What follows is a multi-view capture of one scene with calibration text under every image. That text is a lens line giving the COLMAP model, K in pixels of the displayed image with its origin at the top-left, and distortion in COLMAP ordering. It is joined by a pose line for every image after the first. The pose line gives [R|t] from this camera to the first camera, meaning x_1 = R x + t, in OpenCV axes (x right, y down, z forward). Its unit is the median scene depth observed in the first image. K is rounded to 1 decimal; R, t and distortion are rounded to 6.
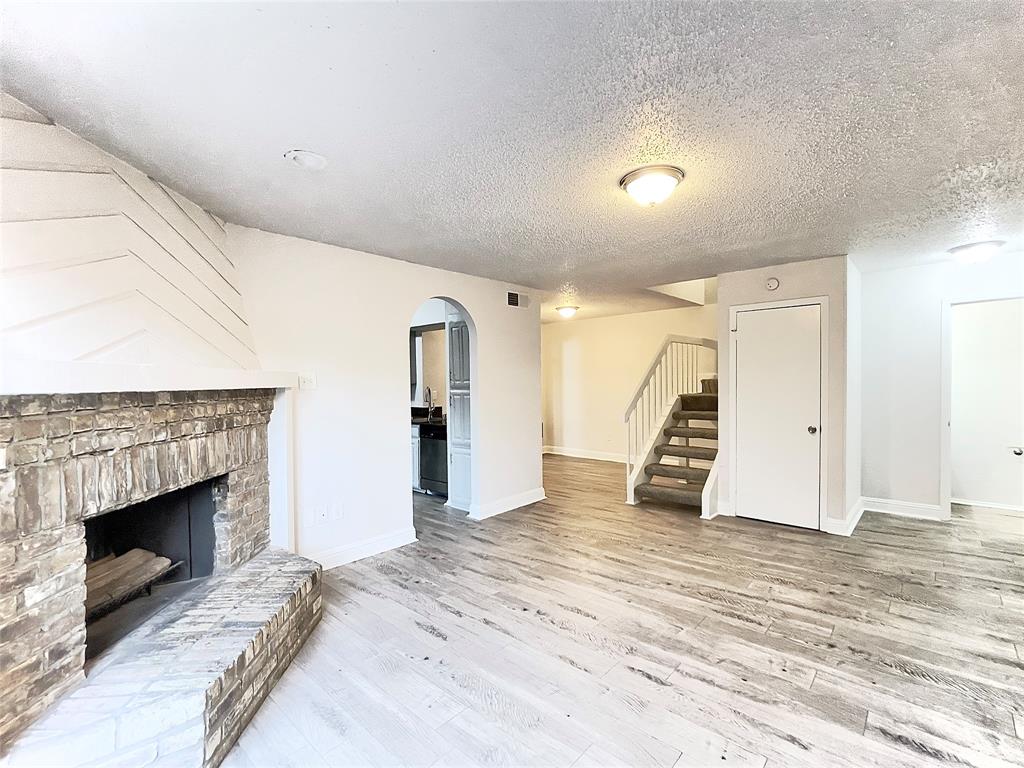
lens RADIAL K [[470.2, 0, 508.6], [0, 470.2, 386.0], [0, 0, 1]] dist [0.004216, 0.002895]
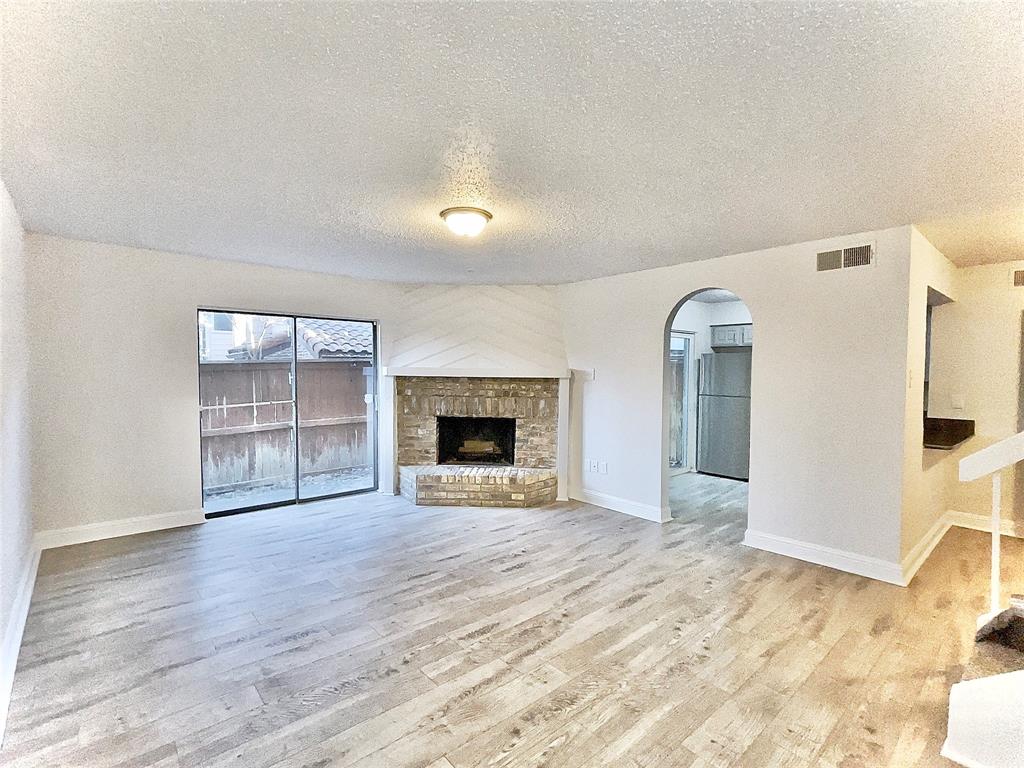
lens RADIAL K [[489.3, 0, 511.2], [0, 489.3, 384.3], [0, 0, 1]] dist [-0.005081, -0.001387]
pose [[-0.117978, 0.037635, -0.992303, 1.464817], [-0.019385, 0.999004, 0.040194, -0.046685], [0.992827, 0.023978, -0.117131, 1.190464]]
